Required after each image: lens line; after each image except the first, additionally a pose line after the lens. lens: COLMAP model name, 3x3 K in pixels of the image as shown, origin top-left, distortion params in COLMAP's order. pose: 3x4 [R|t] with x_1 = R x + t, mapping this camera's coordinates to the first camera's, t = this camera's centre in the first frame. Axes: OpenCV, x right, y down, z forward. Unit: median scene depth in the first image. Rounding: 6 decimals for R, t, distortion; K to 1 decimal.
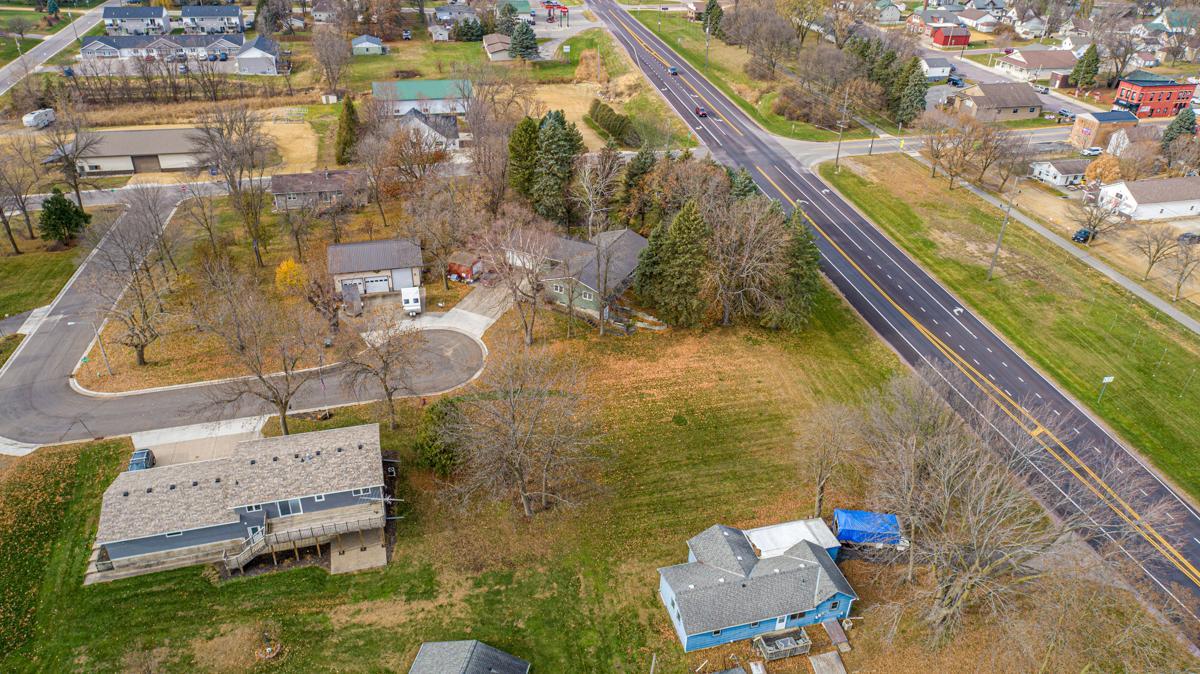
lens RADIAL K [[812.0, 0, 601.8], [0, 812.0, 337.2], [0, 0, 1]] dist [-0.016160, 0.015306]
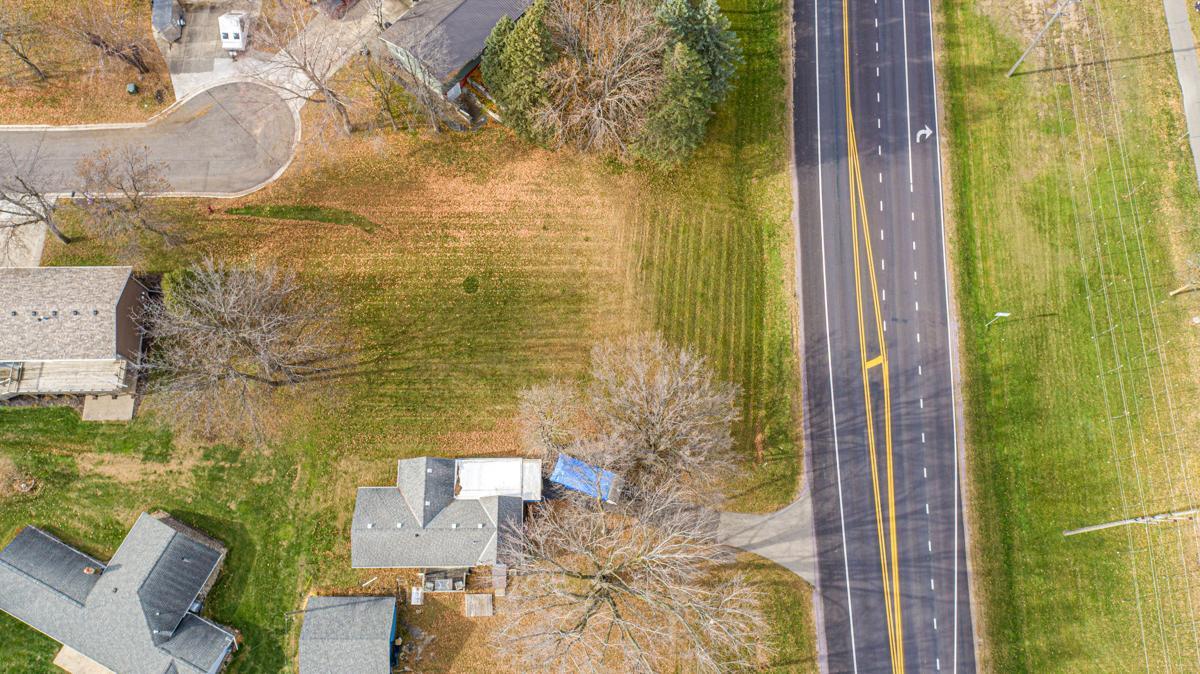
lens RADIAL K [[812.0, 0, 601.8], [0, 812.0, 337.2], [0, 0, 1]] dist [-0.016160, 0.015306]
pose [[0.969000, 0.234600, -0.077466, 0.401024], [-0.130384, 0.751930, 0.646221, -0.579407], [0.209853, -0.616088, 0.759209, 0.352095]]
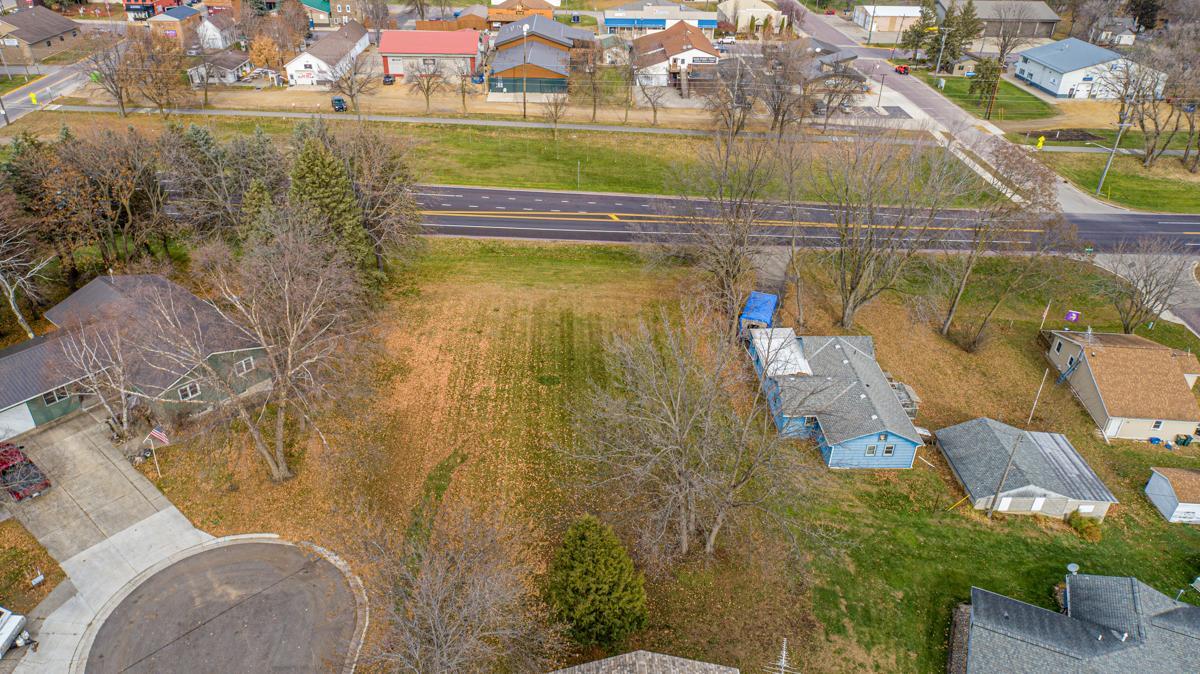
lens RADIAL K [[812.0, 0, 601.8], [0, 812.0, 337.2], [0, 0, 1]] dist [-0.016160, 0.015306]
pose [[0.227000, -0.522238, 0.822033, -0.599069], [0.479546, 0.794588, 0.372379, -0.226797], [-0.847648, 0.309673, 0.430809, 0.762020]]
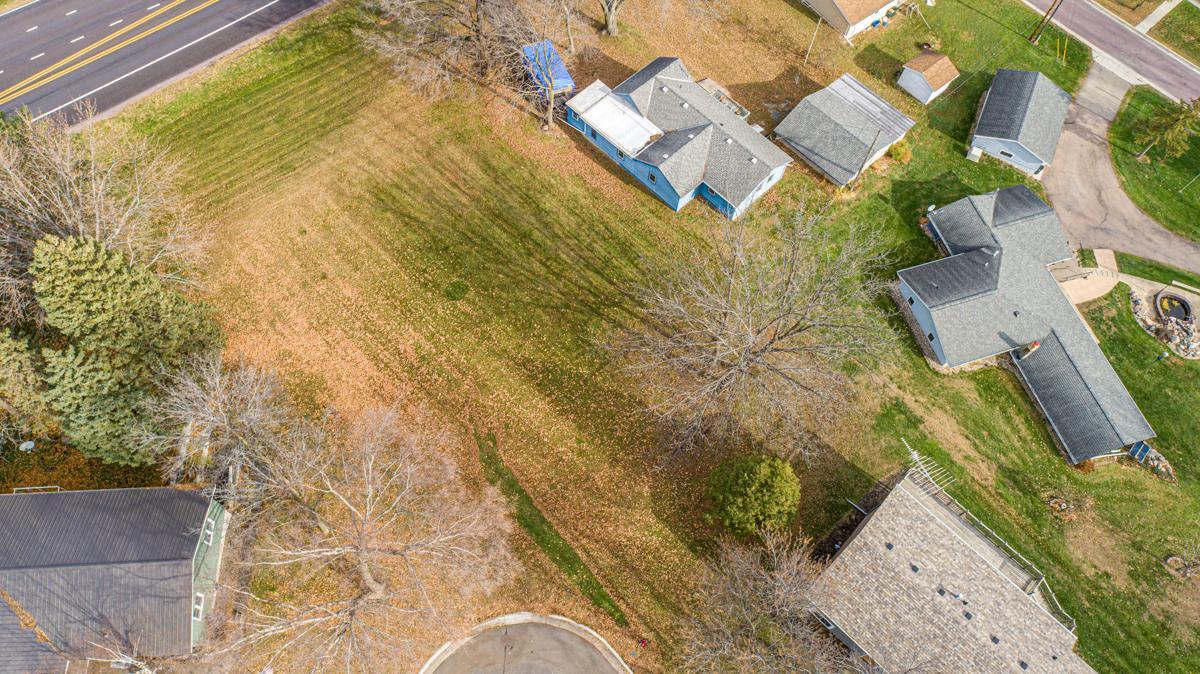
lens RADIAL K [[812.0, 0, 601.8], [0, 812.0, 337.2], [0, 0, 1]] dist [-0.016160, 0.015306]
pose [[-0.489634, -0.803803, 0.337876, -0.272480], [0.385613, 0.147925, 0.910725, -0.563775], [-0.782024, 0.576211, 0.237528, 0.938837]]
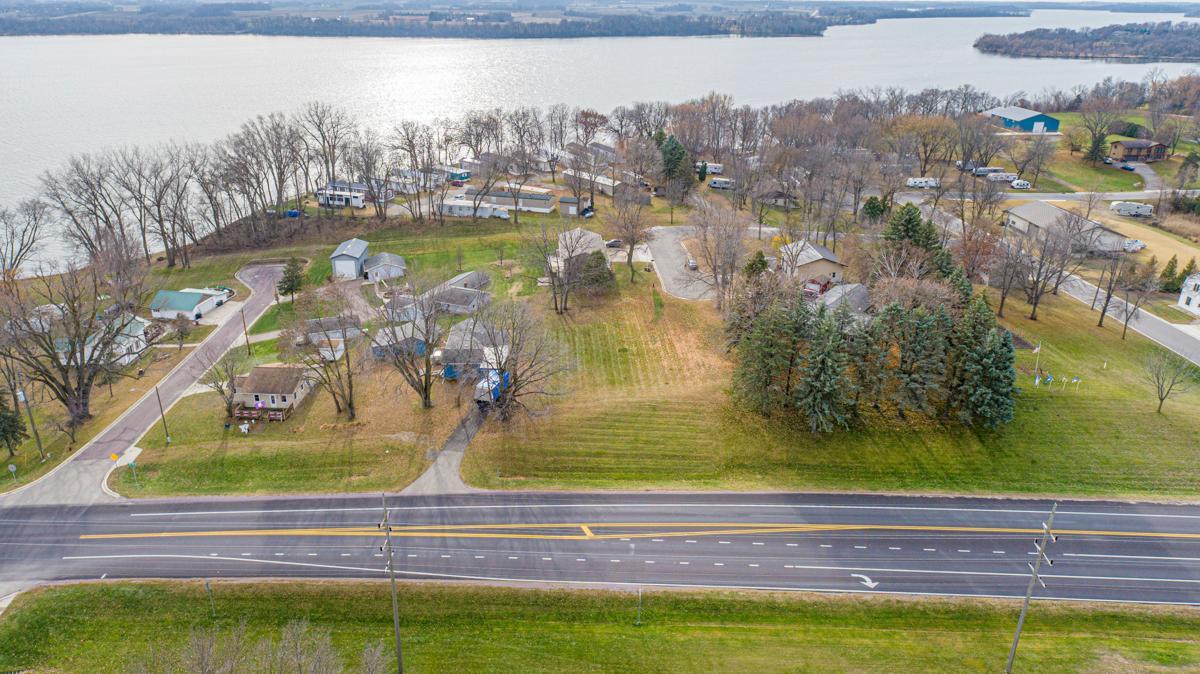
lens RADIAL K [[800.0, 0, 582.1], [0, 800.0, 353.9], [0, 0, 1]] dist [-0.010801, 0.007673]
pose [[-0.224364, 0.372814, -0.900373, 1.698943], [-0.500136, 0.748915, 0.434729, -0.577072], [0.836376, 0.547847, 0.018428, 1.120099]]
